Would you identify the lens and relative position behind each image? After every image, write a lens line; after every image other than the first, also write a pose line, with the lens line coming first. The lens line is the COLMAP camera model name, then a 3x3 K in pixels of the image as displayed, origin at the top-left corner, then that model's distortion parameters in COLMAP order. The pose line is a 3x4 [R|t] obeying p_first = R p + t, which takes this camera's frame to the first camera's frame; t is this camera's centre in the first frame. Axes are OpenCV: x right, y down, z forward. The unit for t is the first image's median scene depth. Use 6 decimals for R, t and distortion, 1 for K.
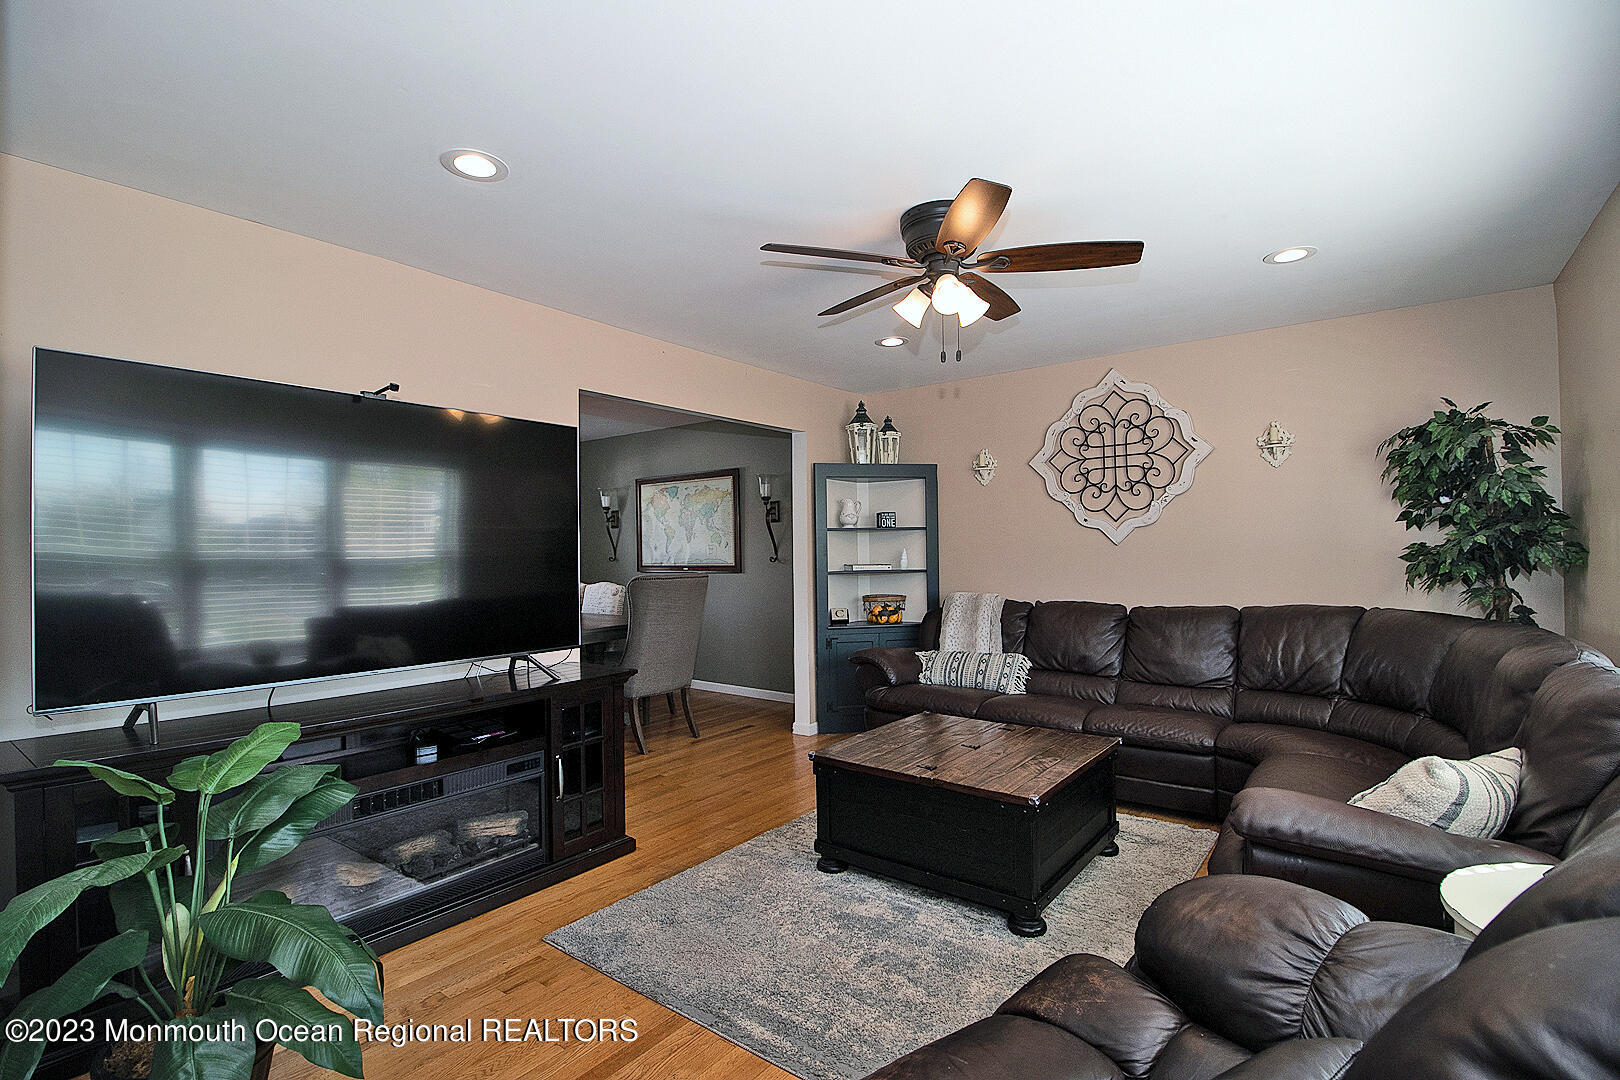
lens RADIAL K [[757.0, 0, 809.0], [0, 757.0, 538.9], [0, 0, 1]] dist [-0.017196, -0.000934]
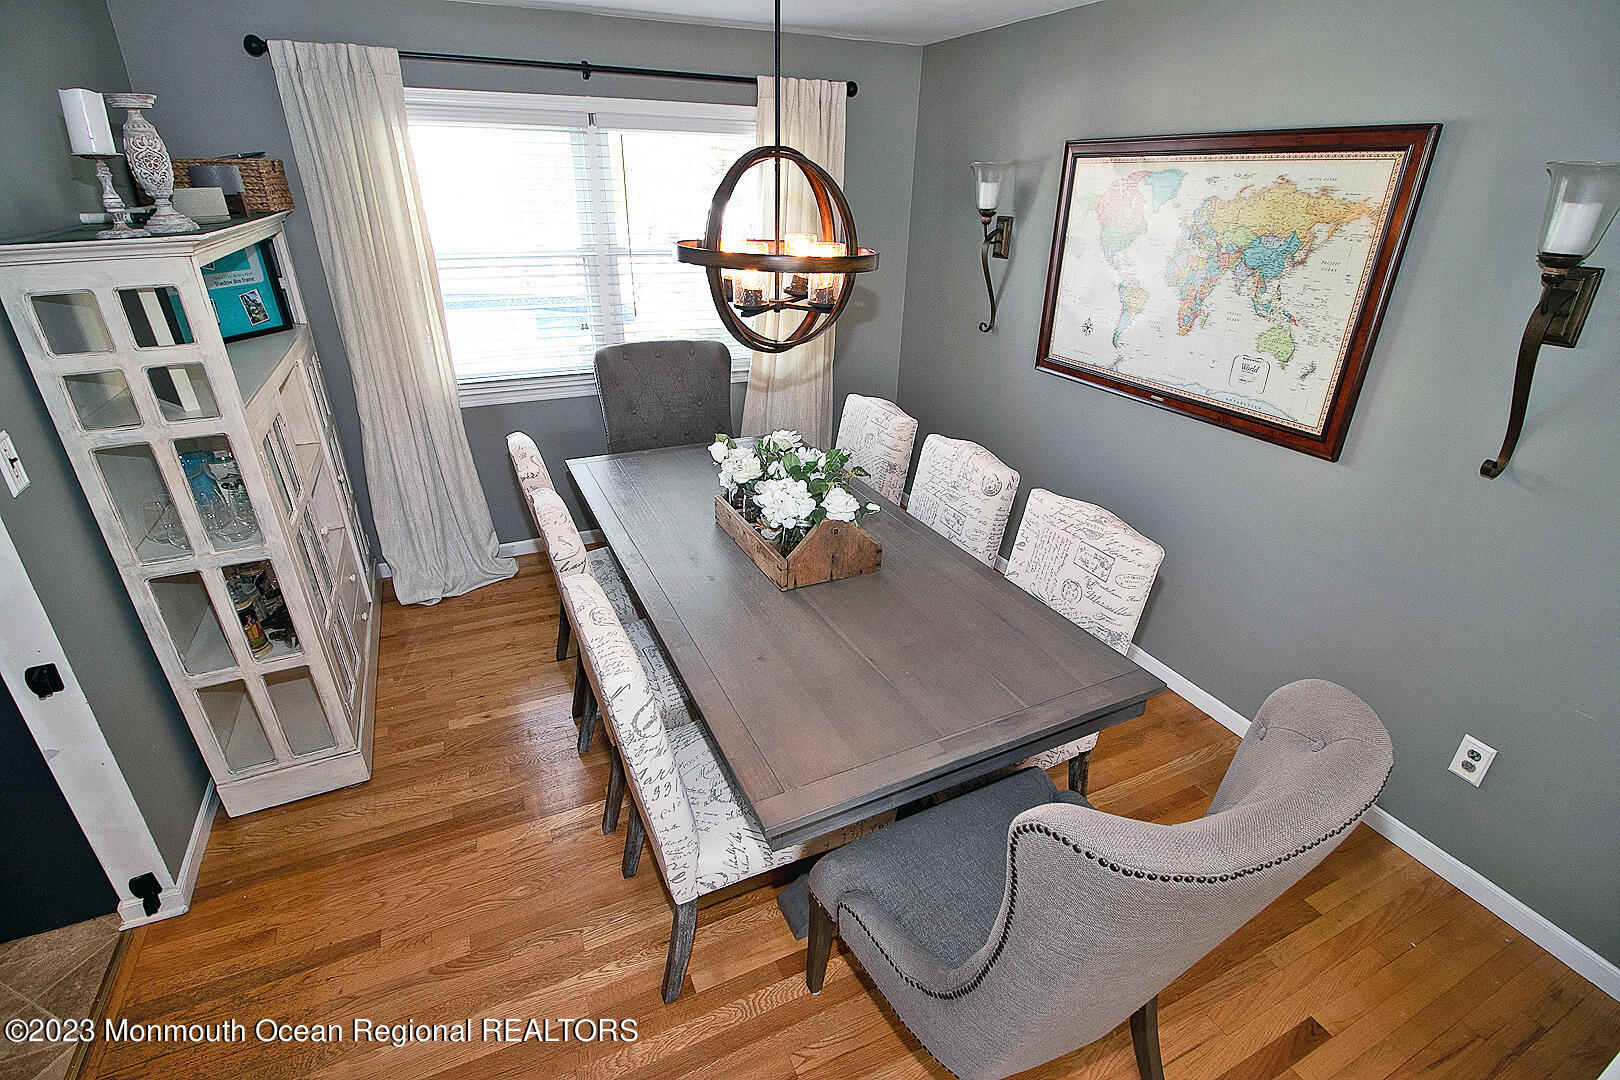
lens RADIAL K [[757.0, 0, 814.2], [0, 757.0, 549.4], [0, 0, 1]] dist [-0.017196, -0.000934]
pose [[0.892753, 0.227793, -0.388718, -0.226007], [-0.034273, 0.894607, 0.445537, -0.091643], [0.449240, -0.384432, 0.806471, 0.831820]]
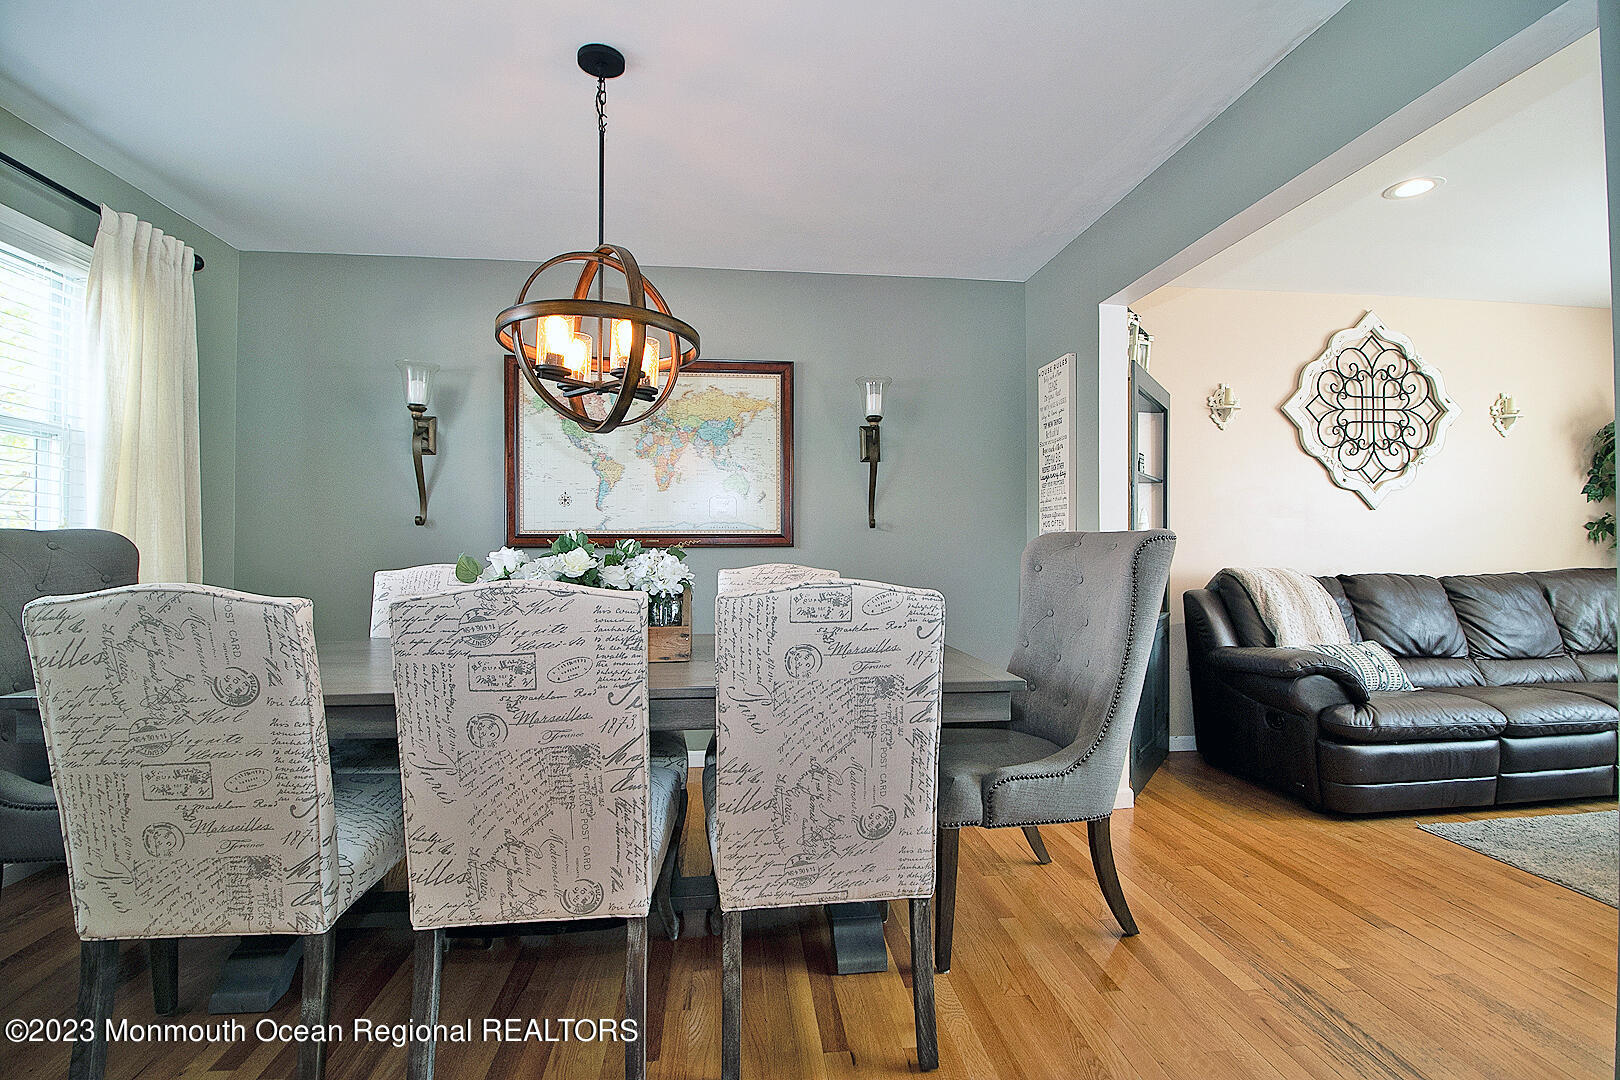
lens RADIAL K [[754.3, 0, 817.5], [0, 754.3, 529.8], [0, 0, 1]] dist [-0.004792, -0.011021]
pose [[0.713842, 0.037608, 0.699297, -0.660959], [-0.016992, 0.999193, -0.036391, 0.073583], [-0.700101, 0.014095, 0.713905, 0.821480]]
